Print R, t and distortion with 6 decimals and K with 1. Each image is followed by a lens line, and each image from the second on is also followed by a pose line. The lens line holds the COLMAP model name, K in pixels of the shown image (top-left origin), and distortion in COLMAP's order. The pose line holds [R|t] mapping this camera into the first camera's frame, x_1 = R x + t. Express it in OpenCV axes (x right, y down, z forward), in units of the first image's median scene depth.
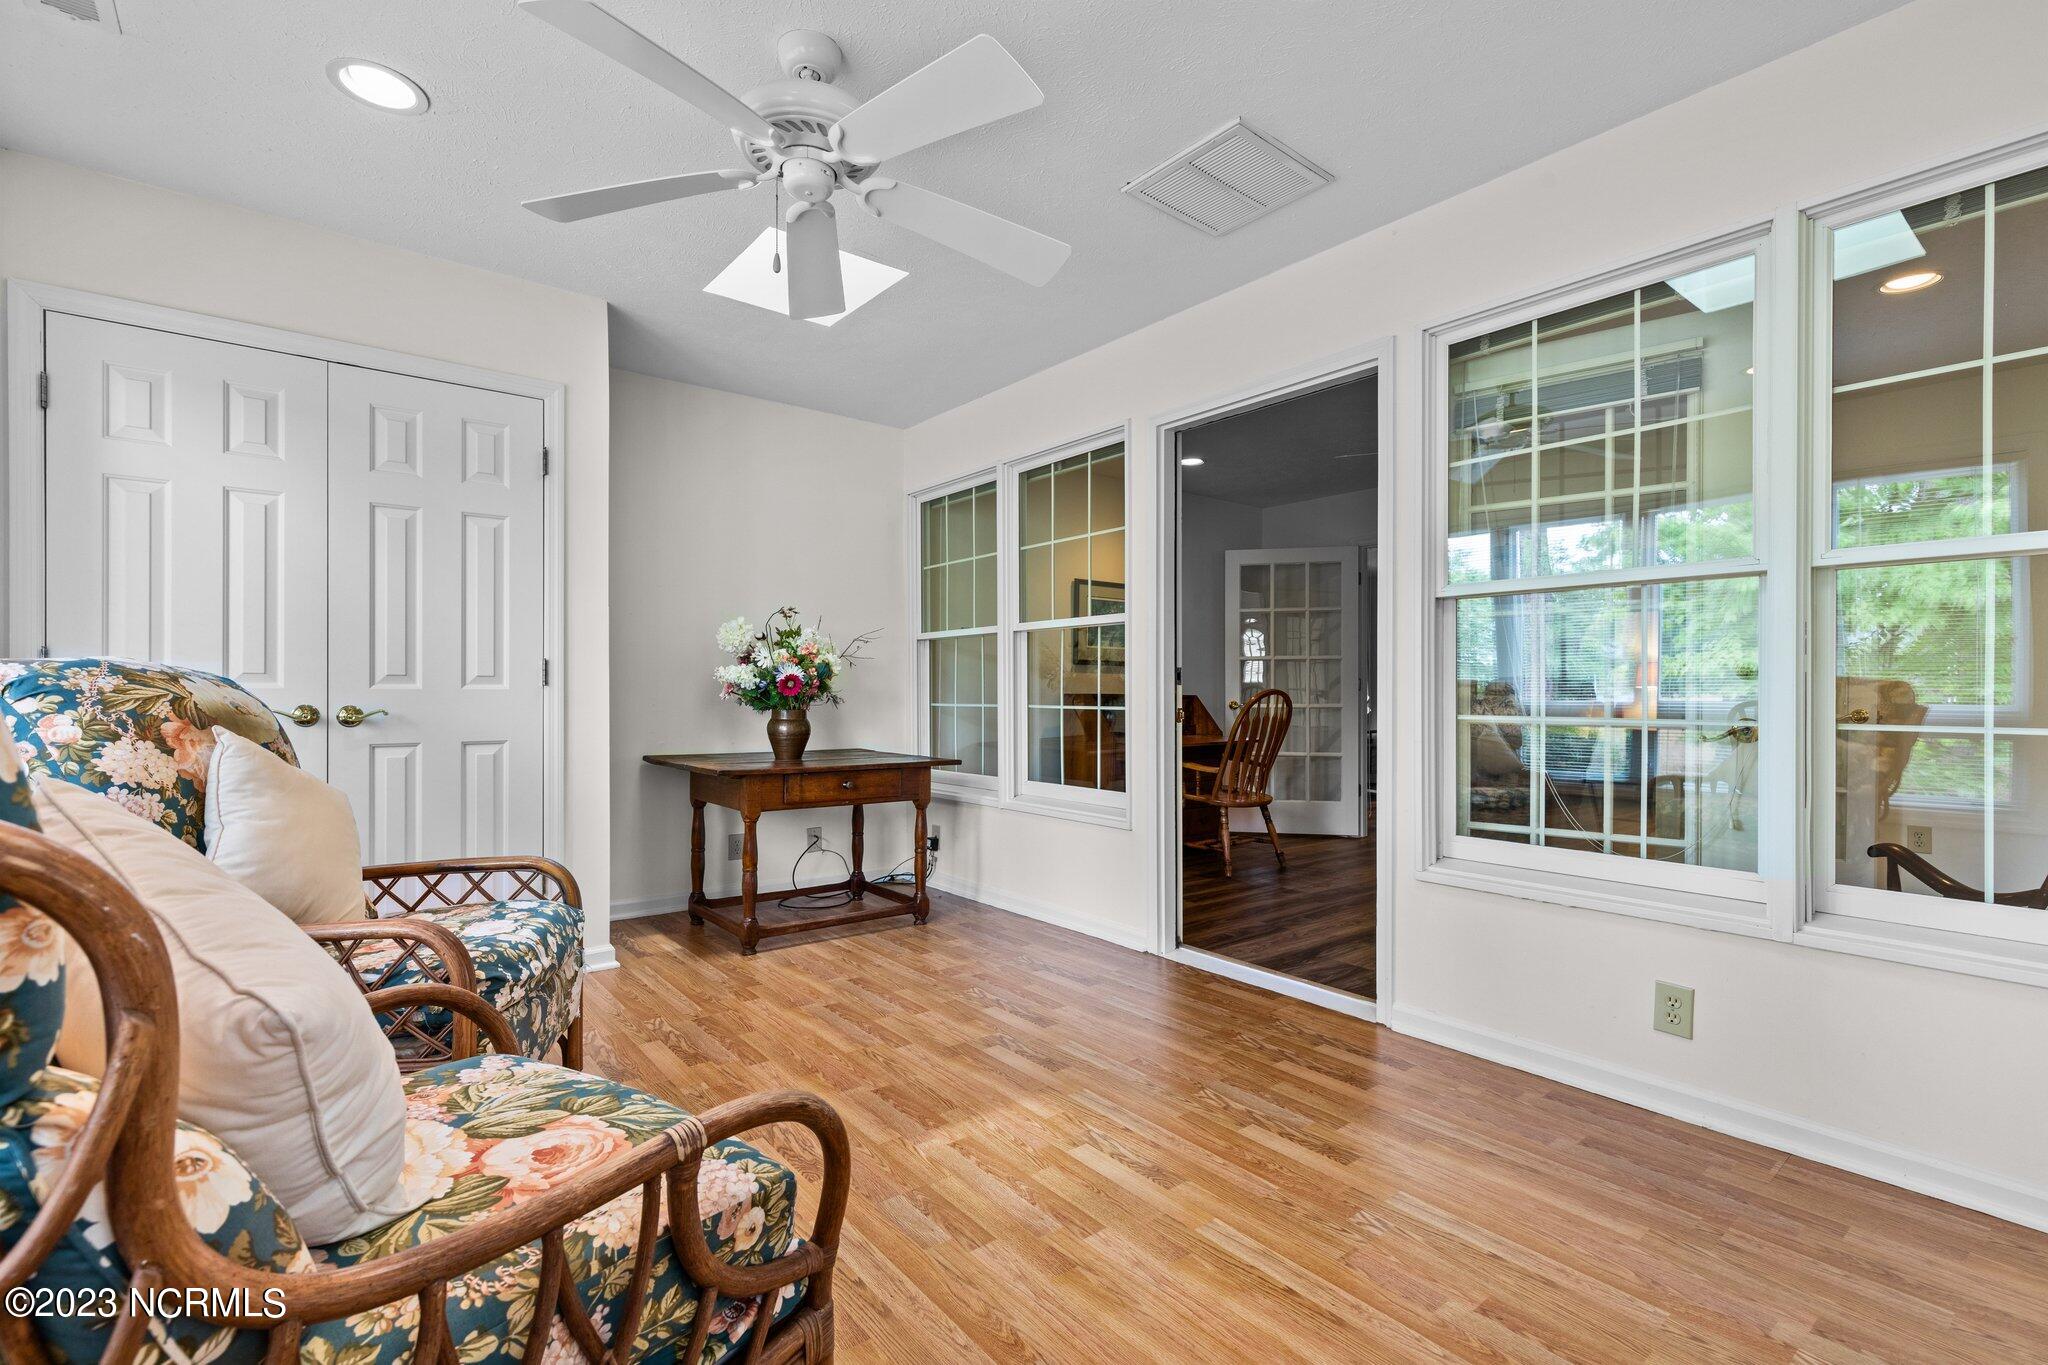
lens RADIAL K [[914.0, 0, 1026.5], [0, 914.0, 689.6], [0, 0, 1]] dist [0.009105, -0.000093]
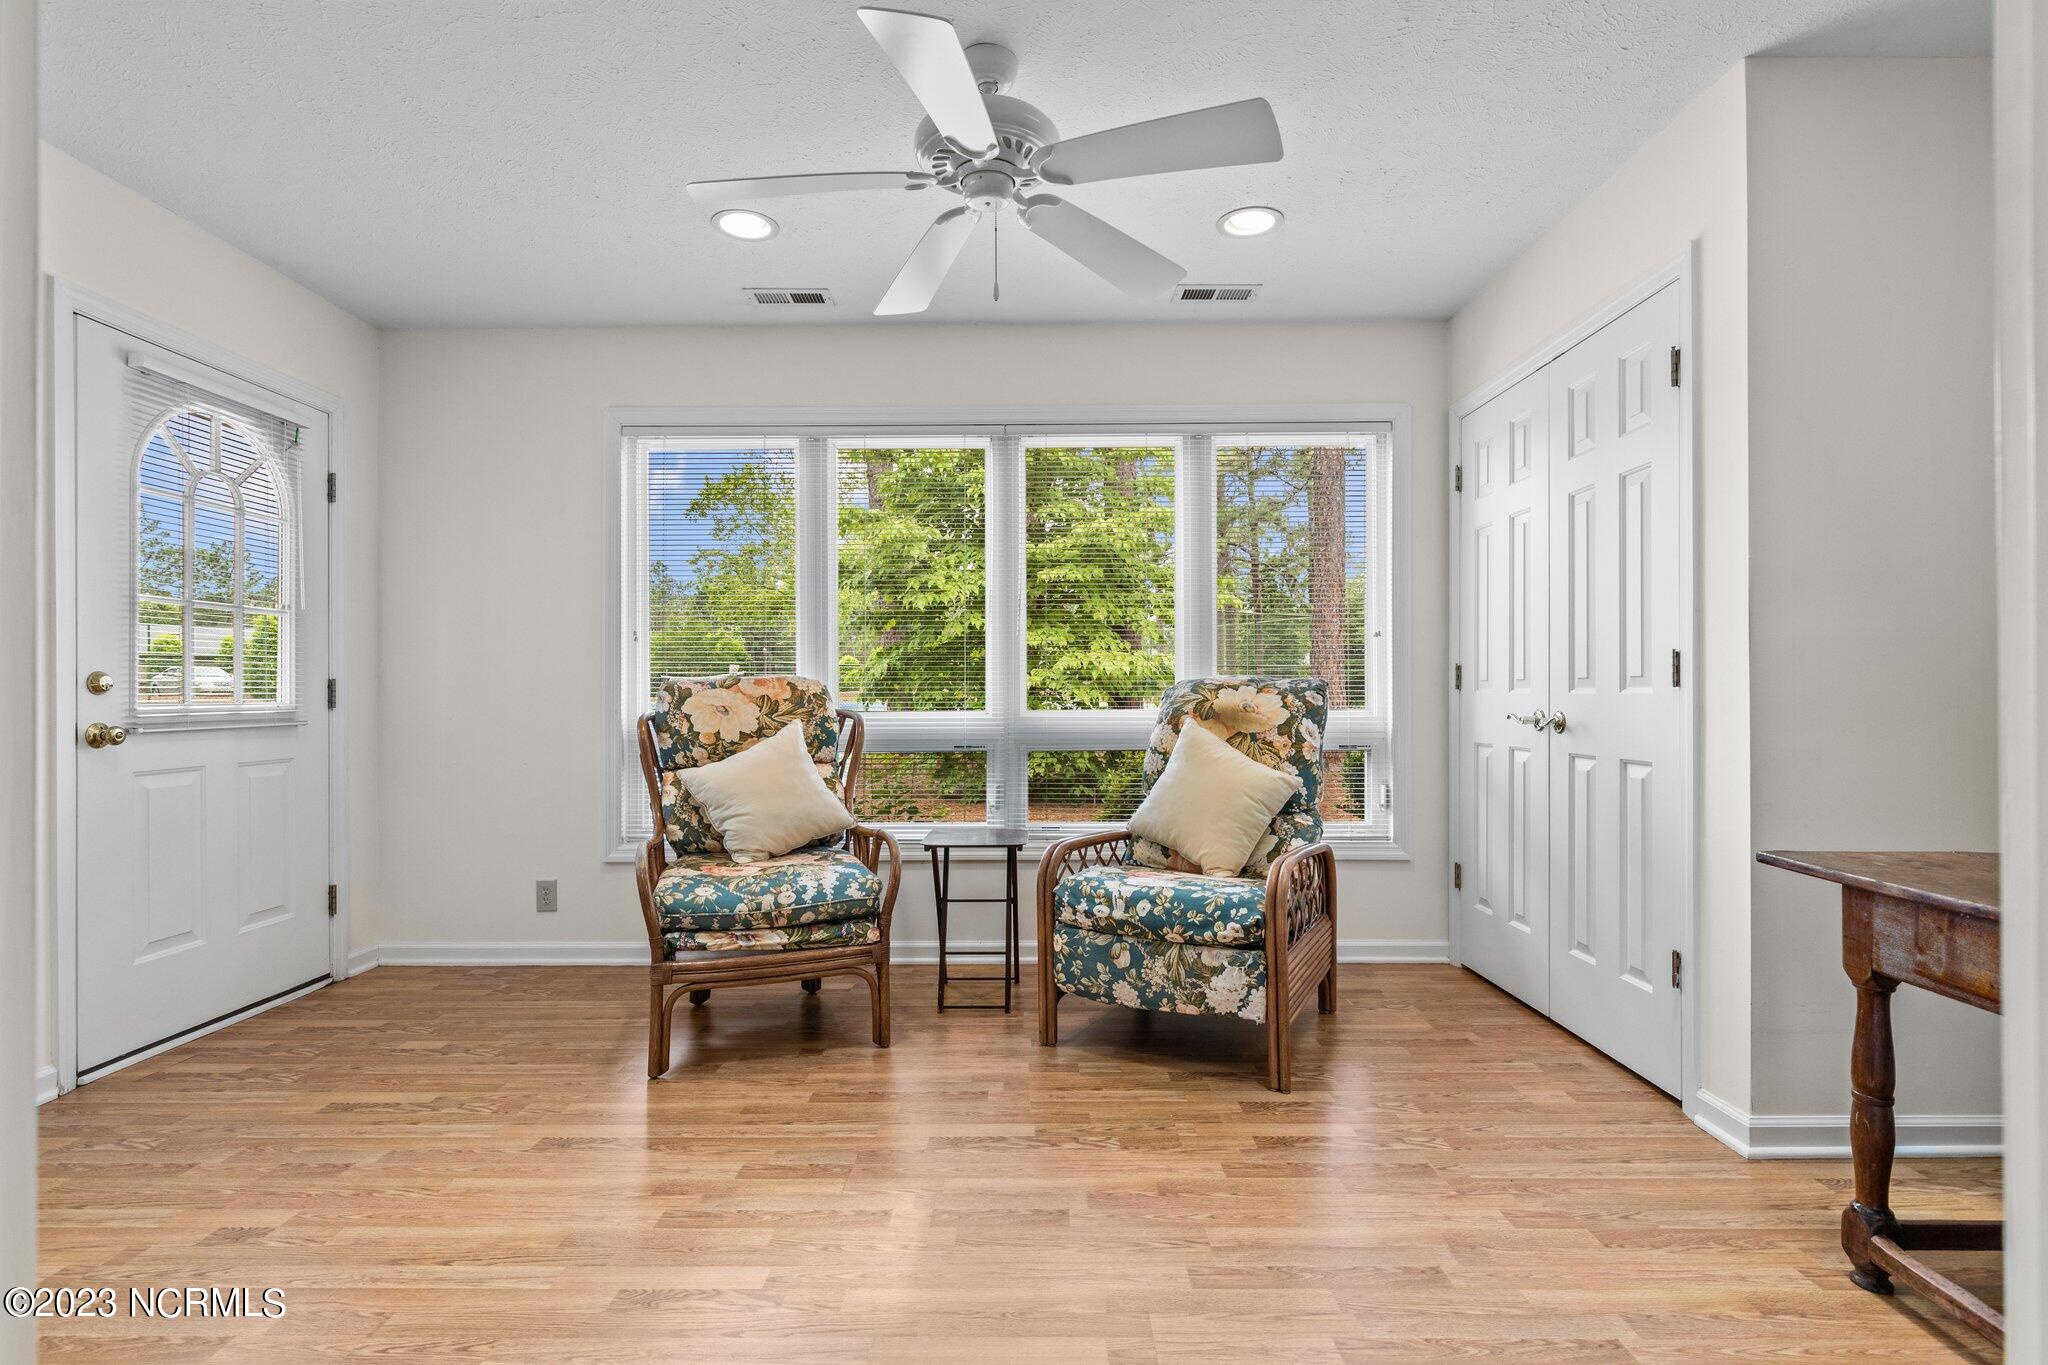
lens RADIAL K [[959.3, 0, 1027.0], [0, 959.3, 691.9], [0, 0, 1]] dist [0.000653, -0.000412]
pose [[-0.628300, -0.002654, -0.777966, 0.363046], [0.001943, 0.999986, -0.004980, 0.001127], [0.777969, -0.004641, -0.628286, 1.105092]]
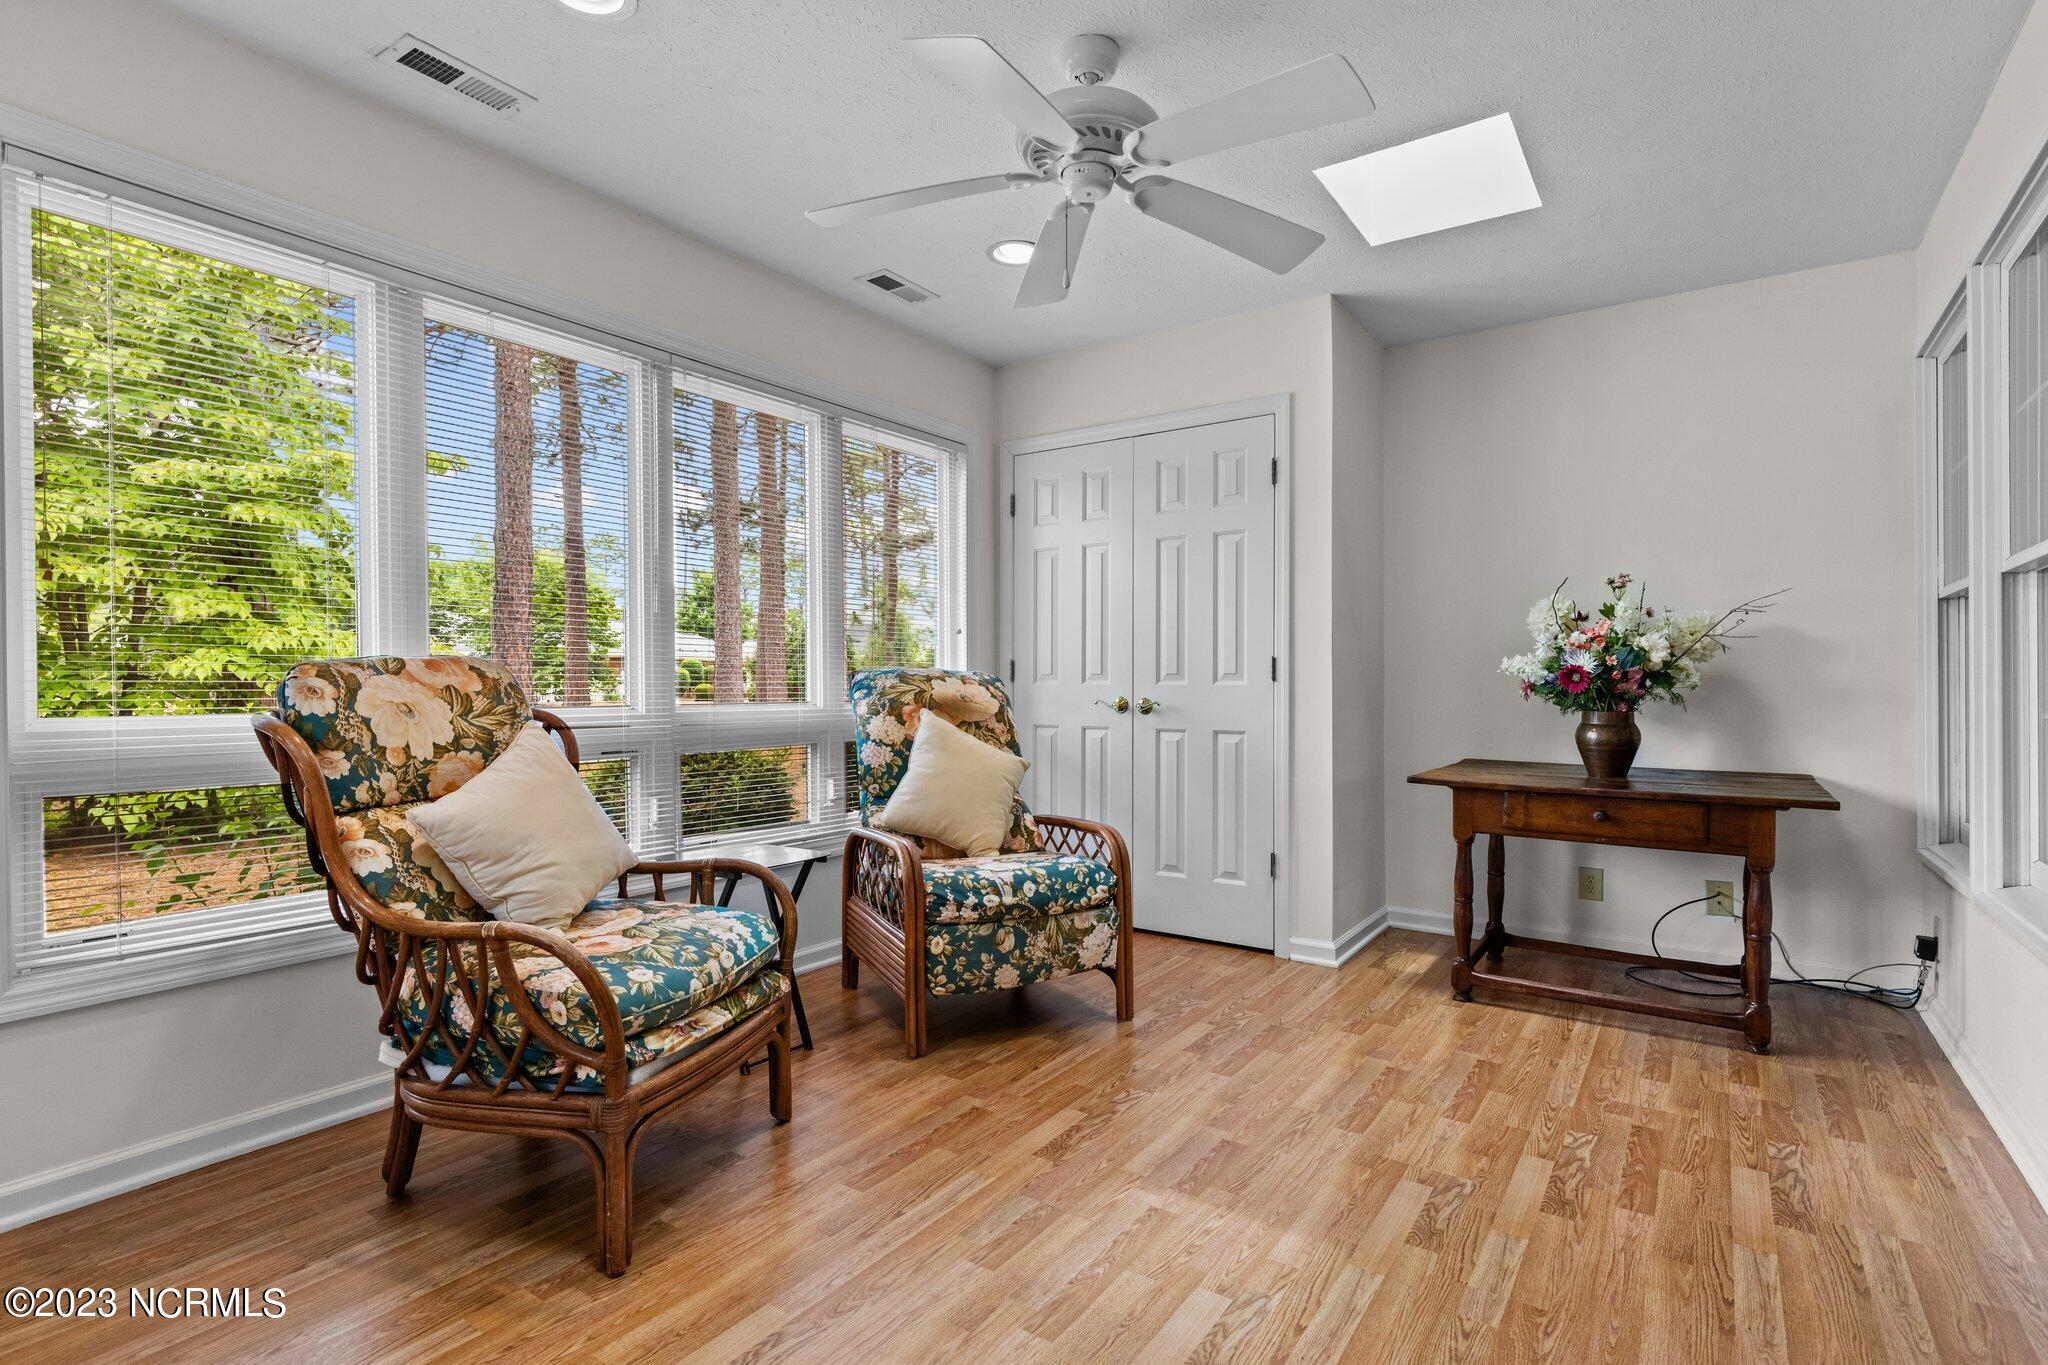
lens RADIAL K [[996.1, 0, 1024.7], [0, 996.1, 690.8], [0, 0, 1]] dist [0.000230, 0.000022]
pose [[0.285154, 0.003867, -0.958474, 0.517345], [0.002348, 0.999986, 0.004733, 0.000081], [0.958479, -0.003600, 0.285141, 0.403623]]
